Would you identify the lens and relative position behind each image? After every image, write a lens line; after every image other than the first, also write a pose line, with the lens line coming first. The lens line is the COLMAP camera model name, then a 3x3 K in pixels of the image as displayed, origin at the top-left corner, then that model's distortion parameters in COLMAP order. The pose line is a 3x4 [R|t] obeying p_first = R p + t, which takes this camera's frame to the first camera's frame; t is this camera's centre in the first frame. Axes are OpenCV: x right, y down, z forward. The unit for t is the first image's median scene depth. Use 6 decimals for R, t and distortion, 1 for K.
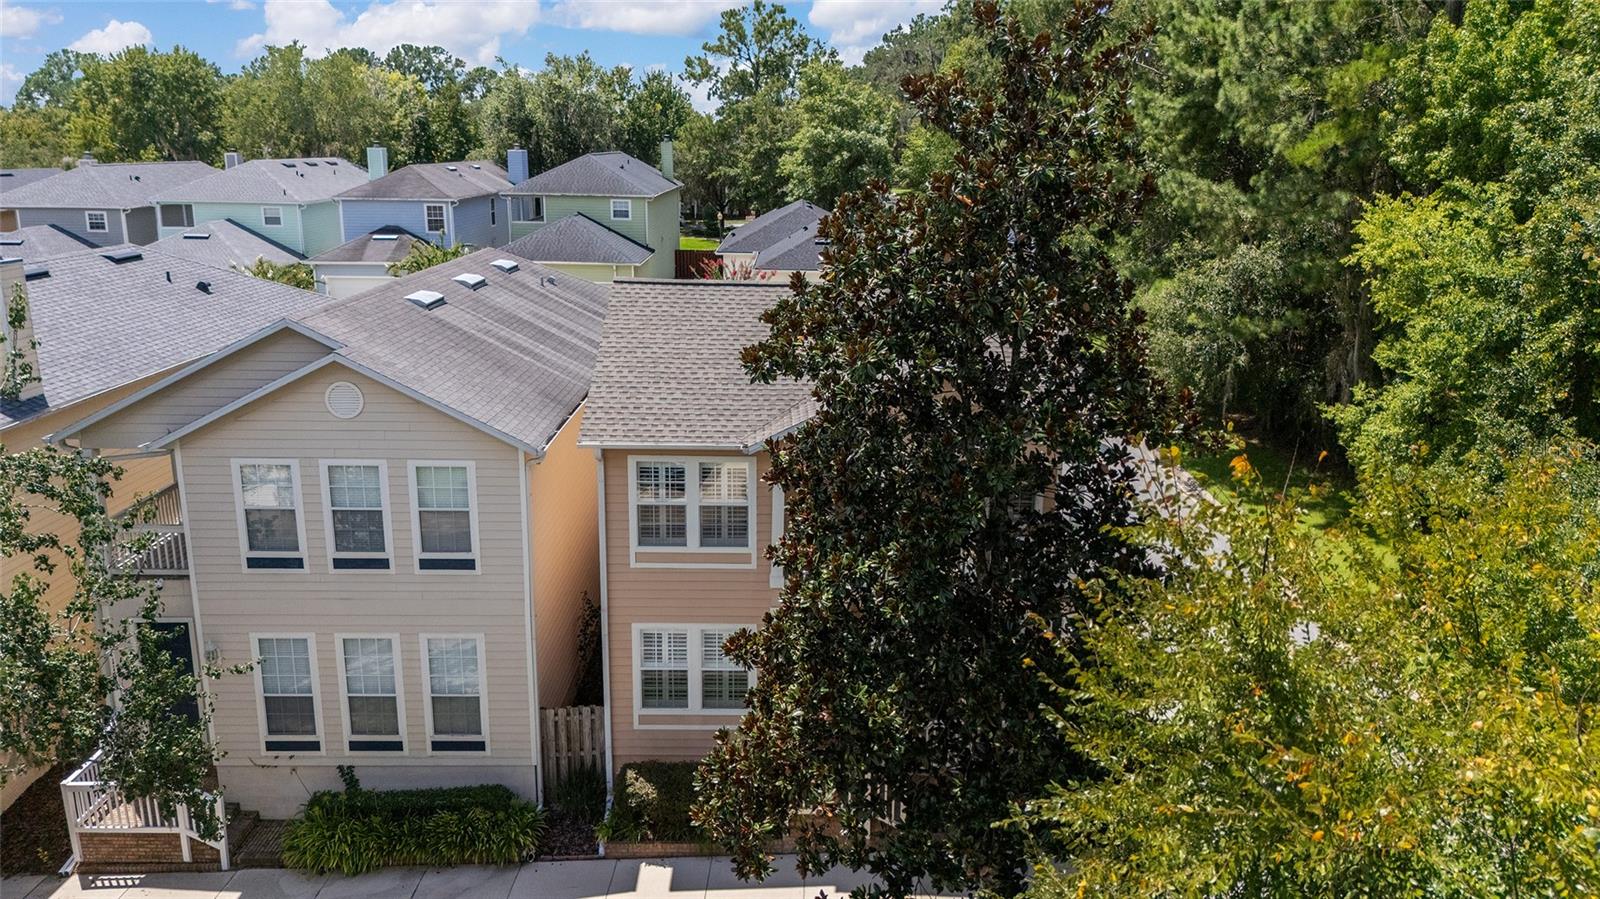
lens RADIAL K [[1189.1, 0, 799.3], [0, 1189.1, 453.5], [0, 0, 1]] dist [0.057084, -0.047353]
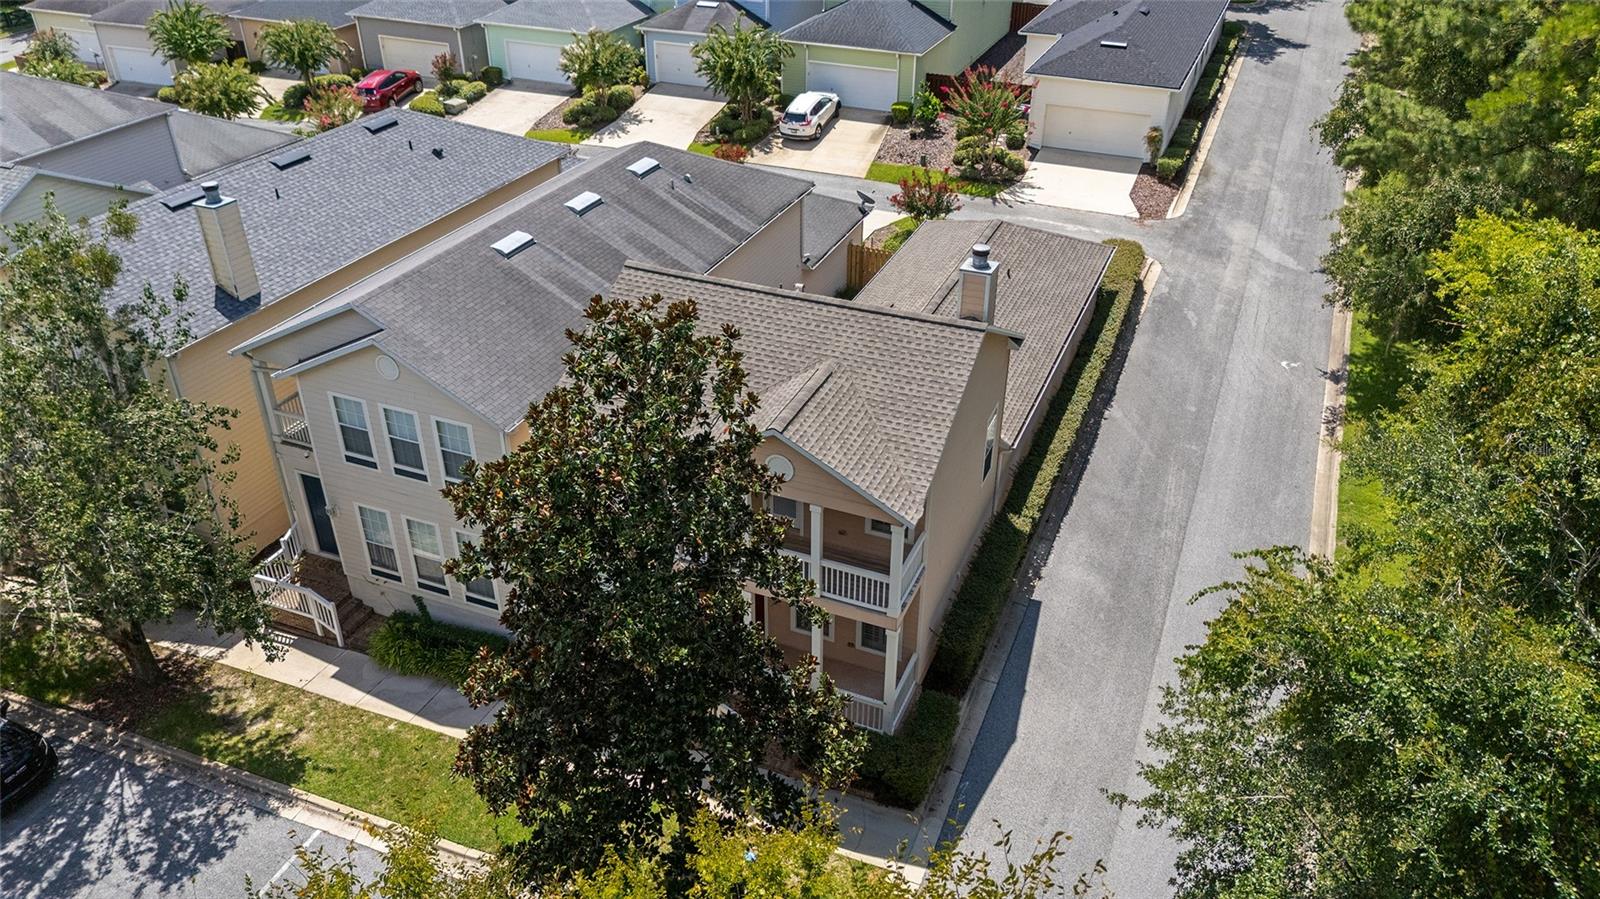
lens RADIAL K [[1189.1, 0, 804.9], [0, 1189.1, 443.4], [0, 0, 1]] dist [0.057084, -0.047353]
pose [[0.923552, 0.192354, -0.331740, 0.494046], [-0.092302, 0.951166, 0.294556, -0.380816], [0.372199, -0.241417, 0.896206, -0.065164]]
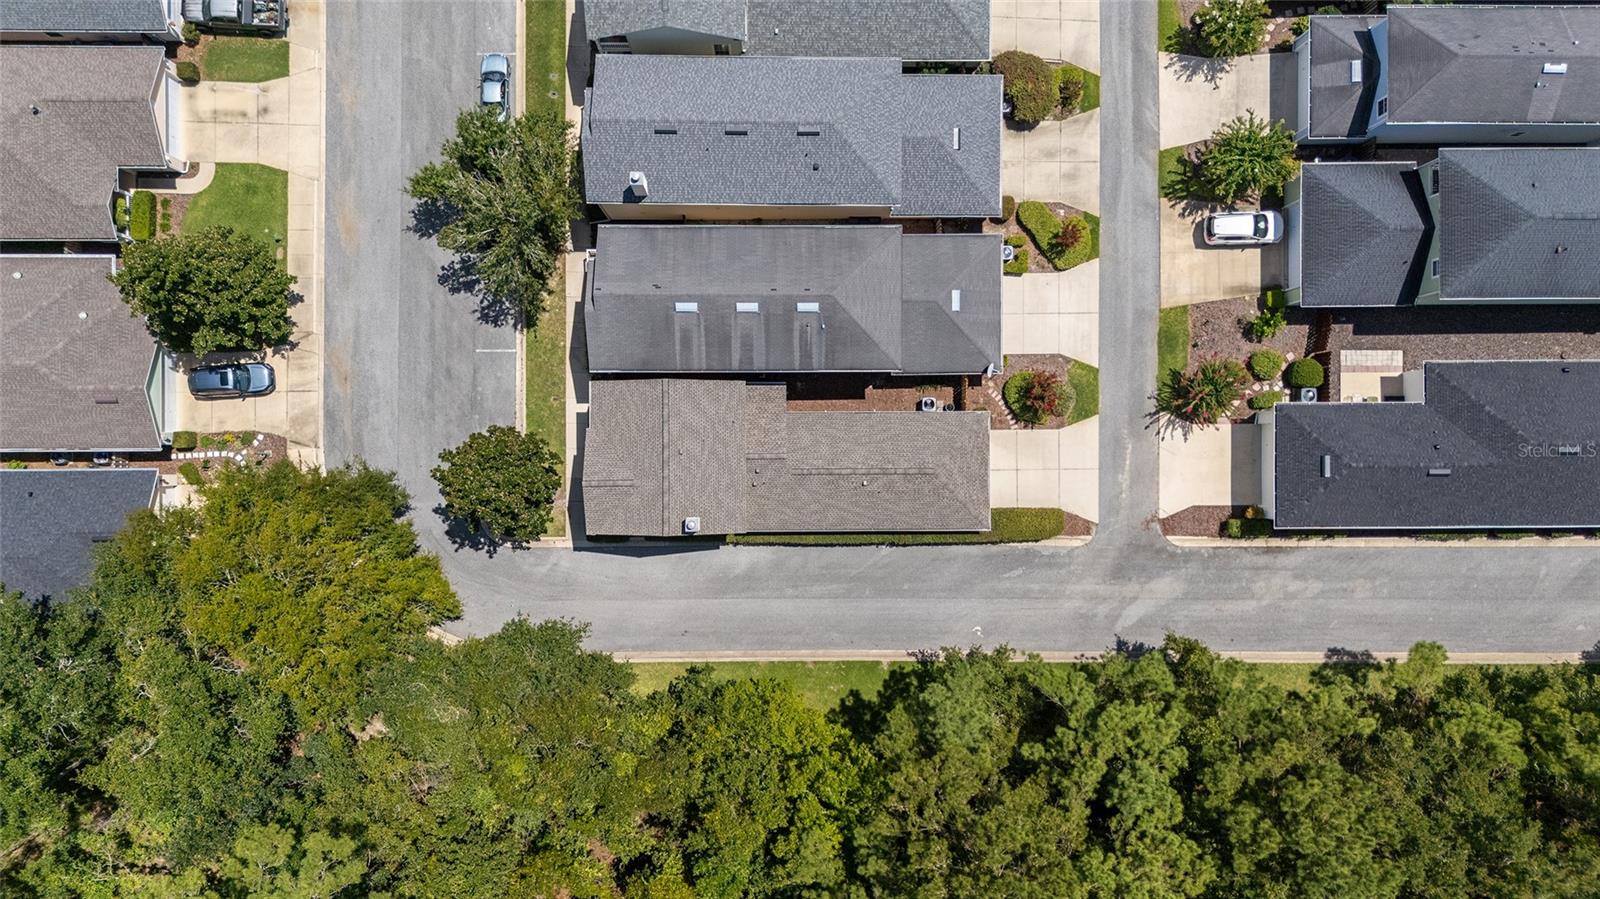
lens RADIAL K [[1189.1, 0, 797.8], [0, 1189.1, 447.9], [0, 0, 1]] dist [0.057084, -0.047353]
pose [[0.004904, 0.999929, -0.010895, 0.042607], [-0.275035, 0.011824, 0.961362, -3.240011], [0.961422, -0.001718, 0.275073, 0.583229]]
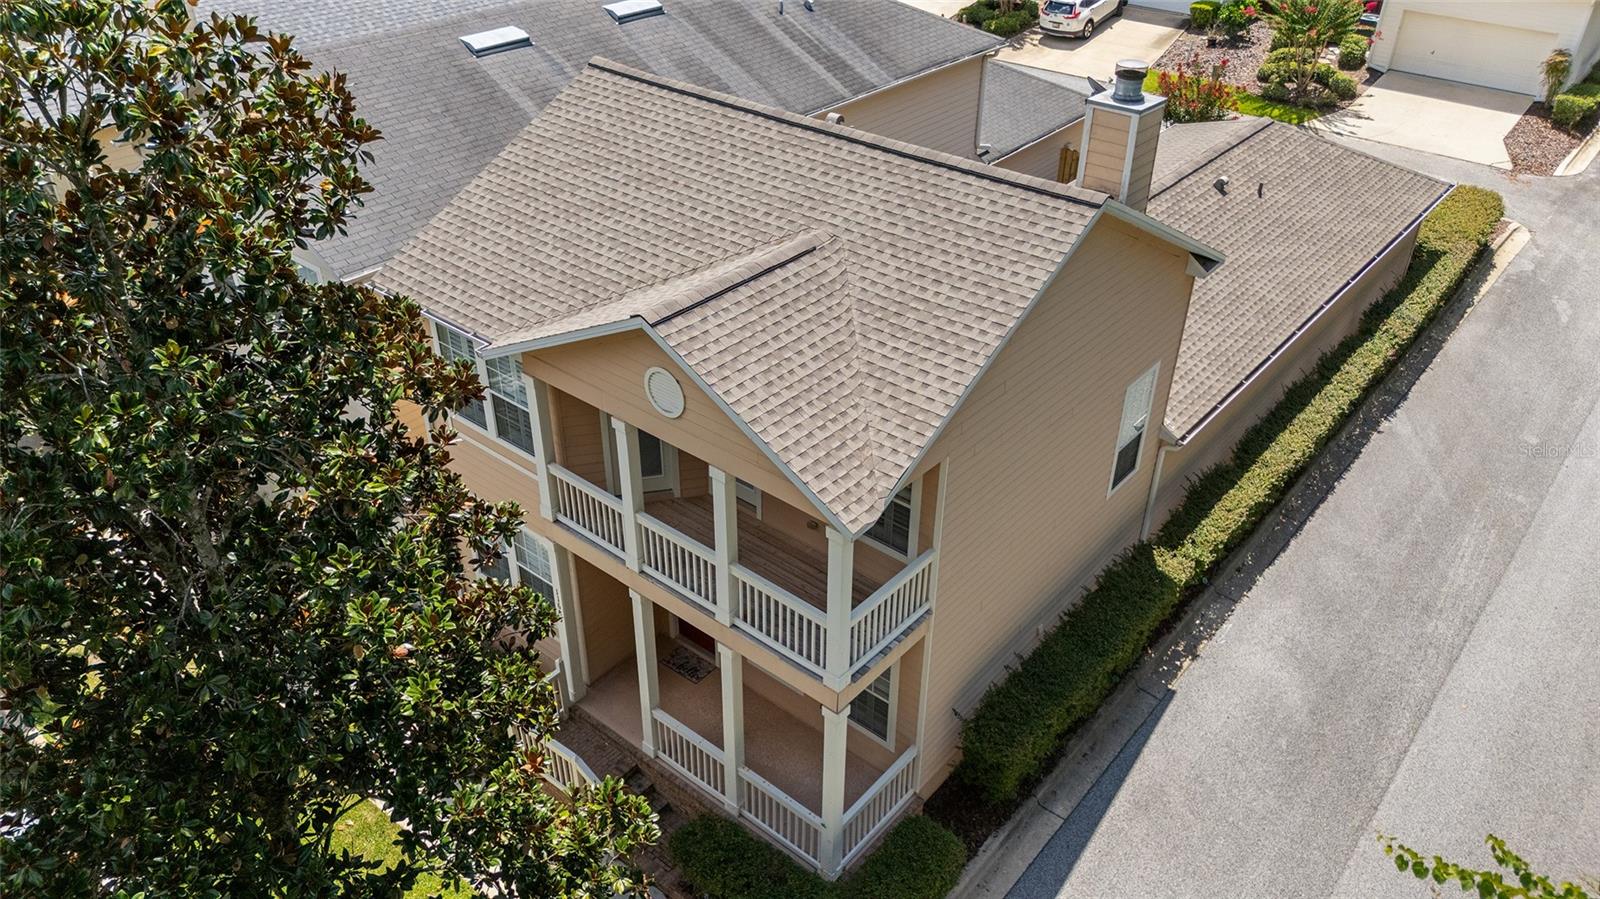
lens RADIAL K [[1189.1, 0, 810.2], [0, 1189.1, 451.0], [0, 0, 1]] dist [0.057084, -0.047353]
pose [[0.772317, 0.345341, -0.533166, 0.513168], [-0.165606, 0.919752, 0.355852, -0.237028], [0.613271, -0.186535, 0.767531, 0.476027]]
